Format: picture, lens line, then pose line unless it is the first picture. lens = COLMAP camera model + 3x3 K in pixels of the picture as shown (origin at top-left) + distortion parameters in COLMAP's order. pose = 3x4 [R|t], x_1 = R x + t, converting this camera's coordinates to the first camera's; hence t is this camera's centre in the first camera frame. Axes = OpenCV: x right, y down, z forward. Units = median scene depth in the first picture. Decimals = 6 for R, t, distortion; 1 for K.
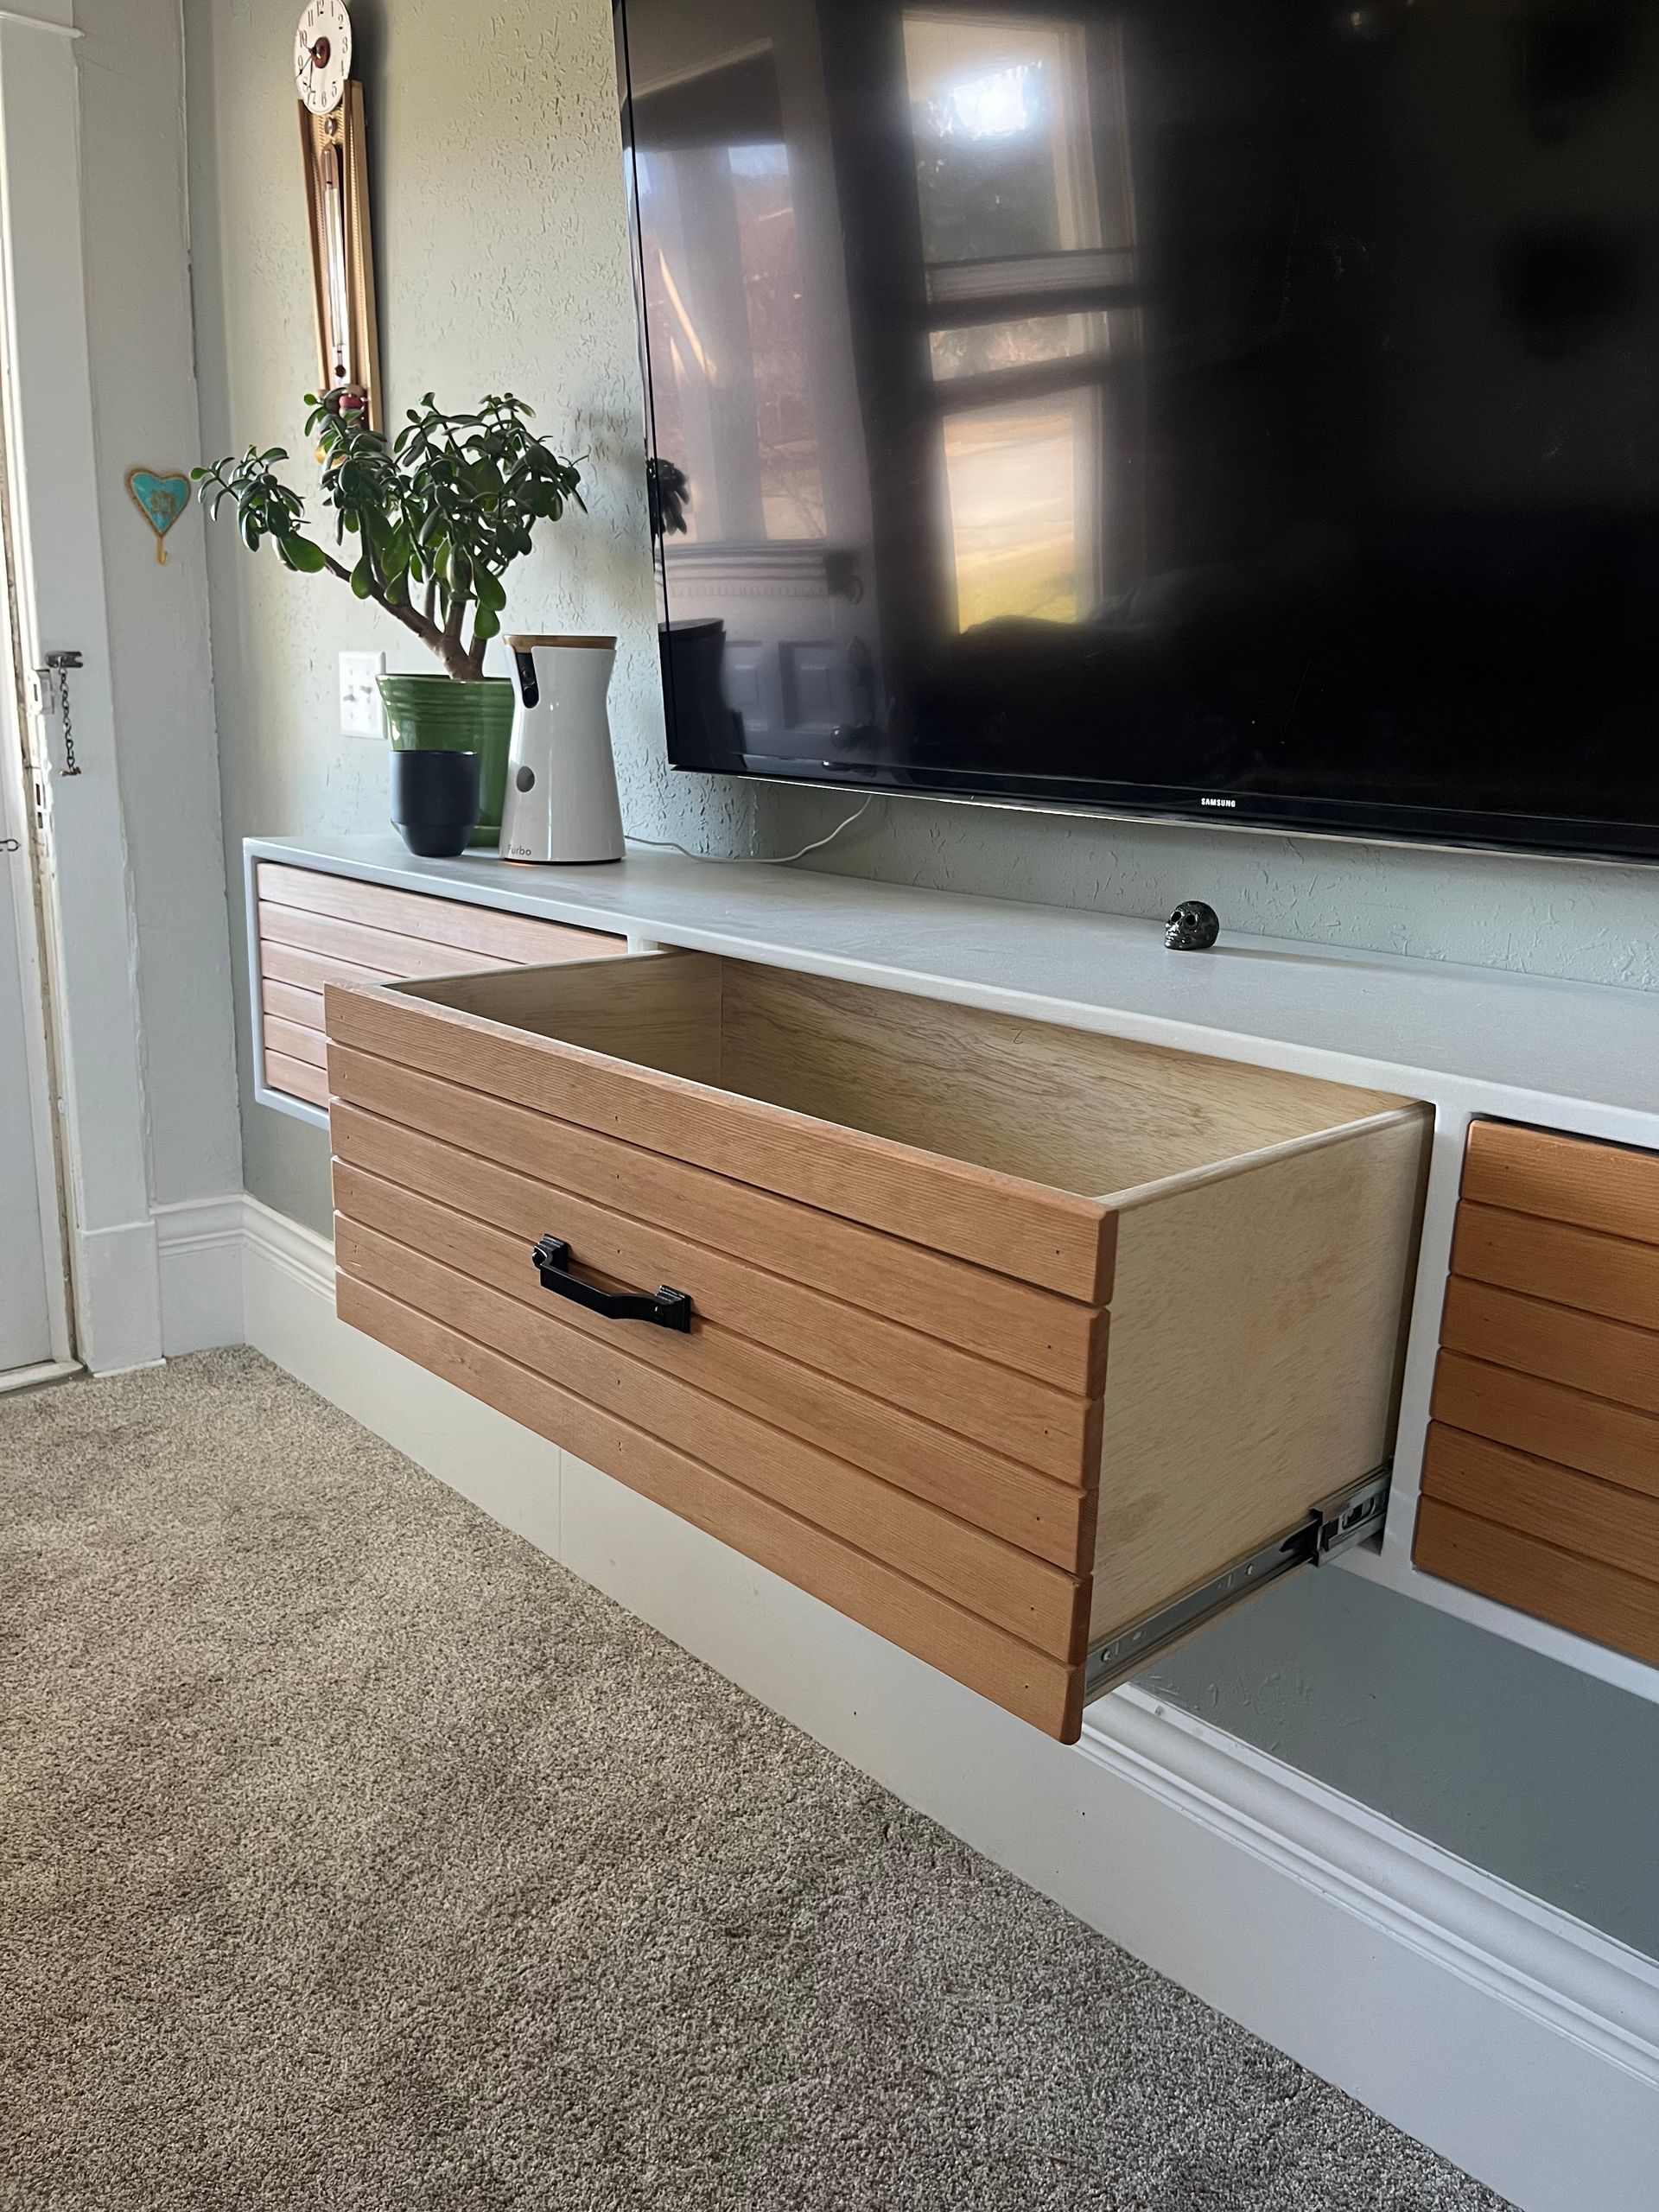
lens RADIAL K [[1892.8, 0, 829.5], [0, 1892.8, 1106.0], [0, 0, 1]] dist [0.082813, -0.106799]
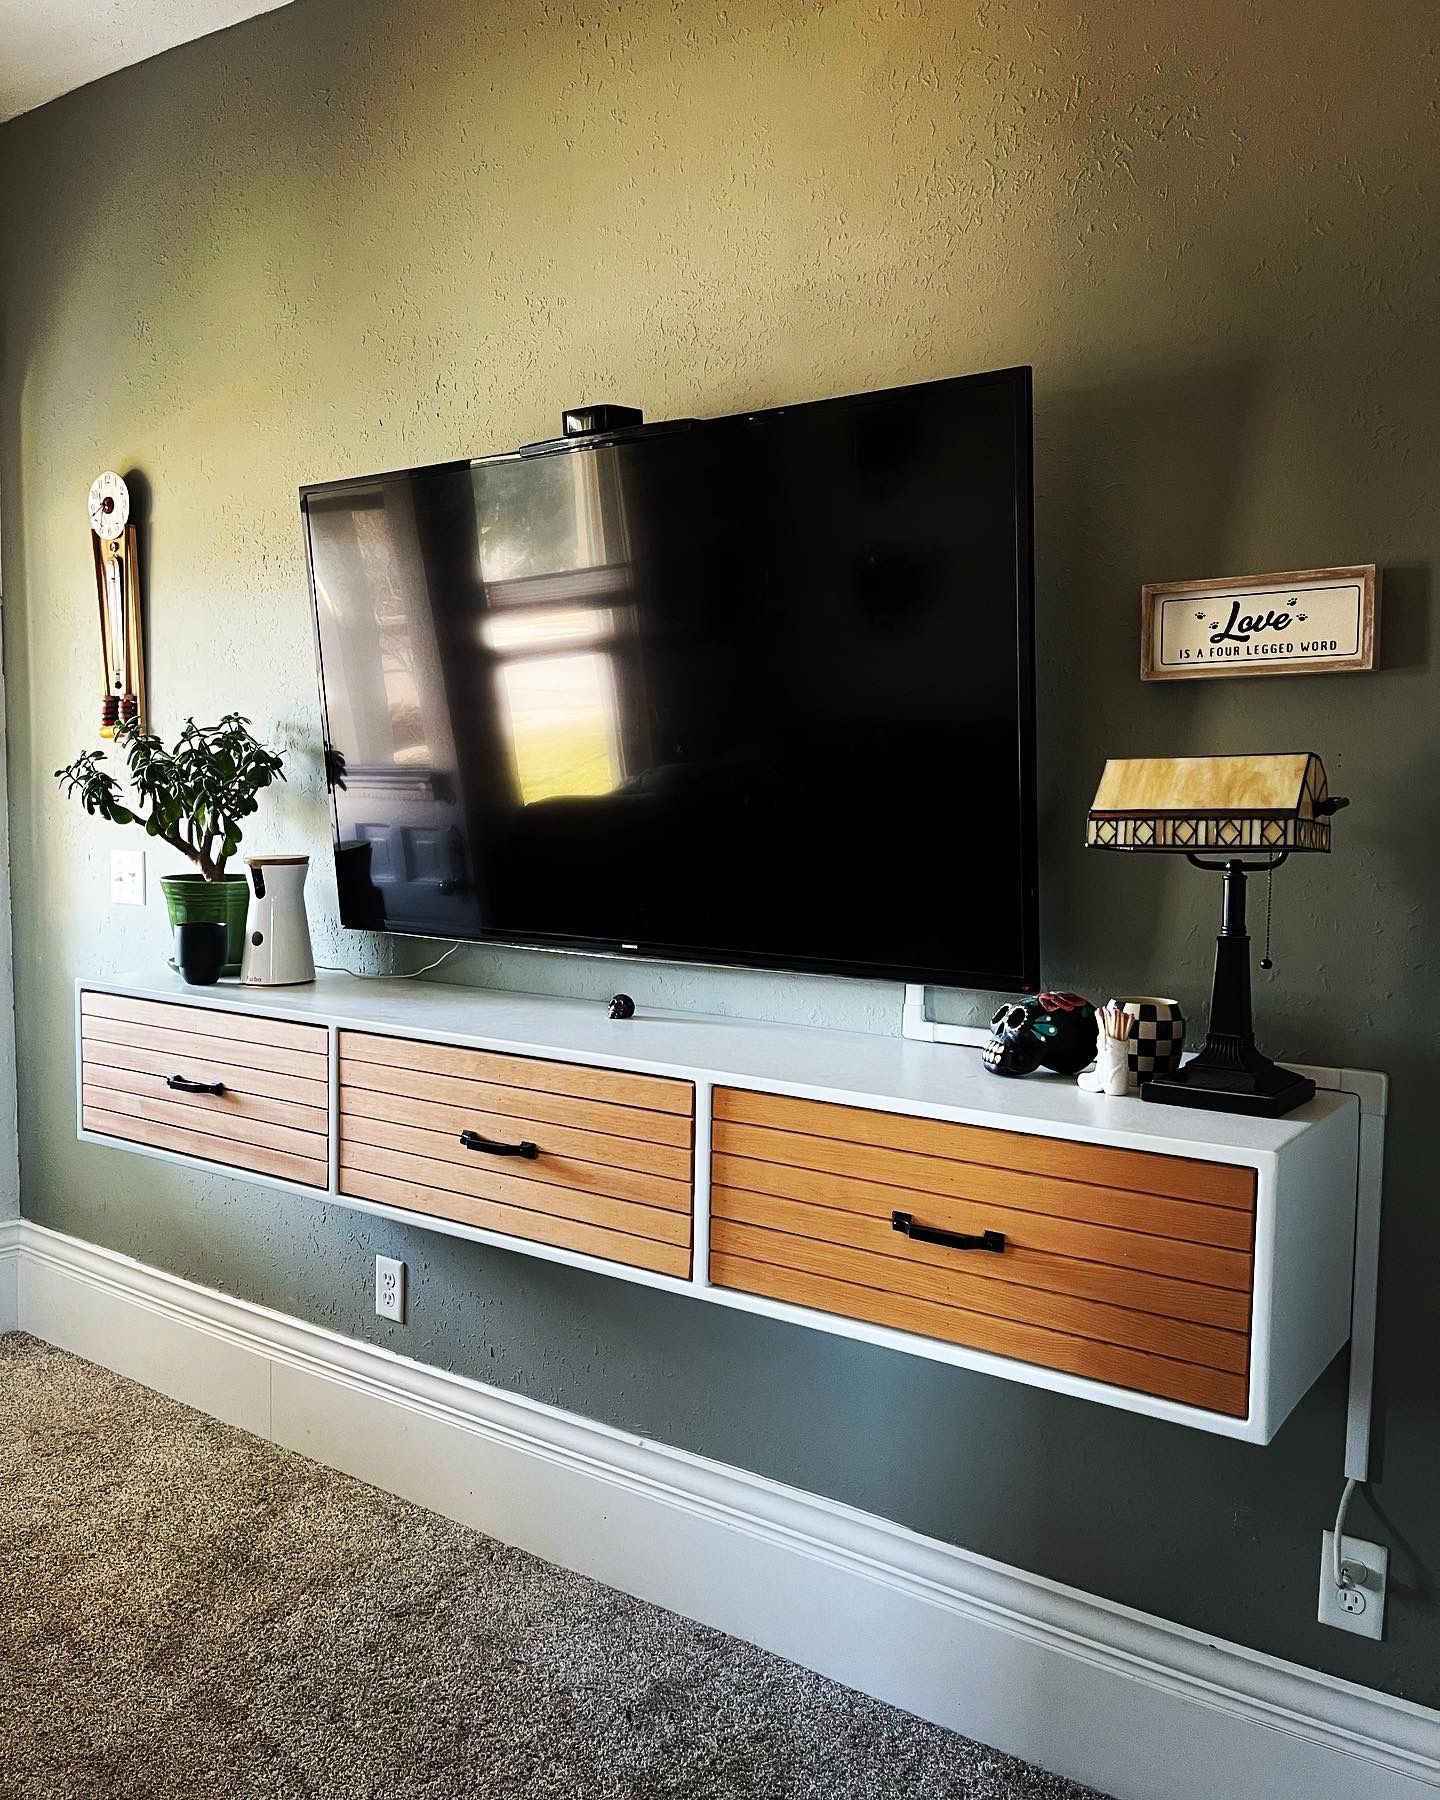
lens RADIAL K [[1468.1, 0, 728.0], [0, 1468.1, 921.9], [0, 0, 1]] dist [0.071604, -0.140431]
pose [[0.980841, -0.036379, 0.191385, 0.004733], [0.063411, 0.988528, -0.137079, 0.024254], [-0.184203, 0.146589, 0.971896, -0.361104]]
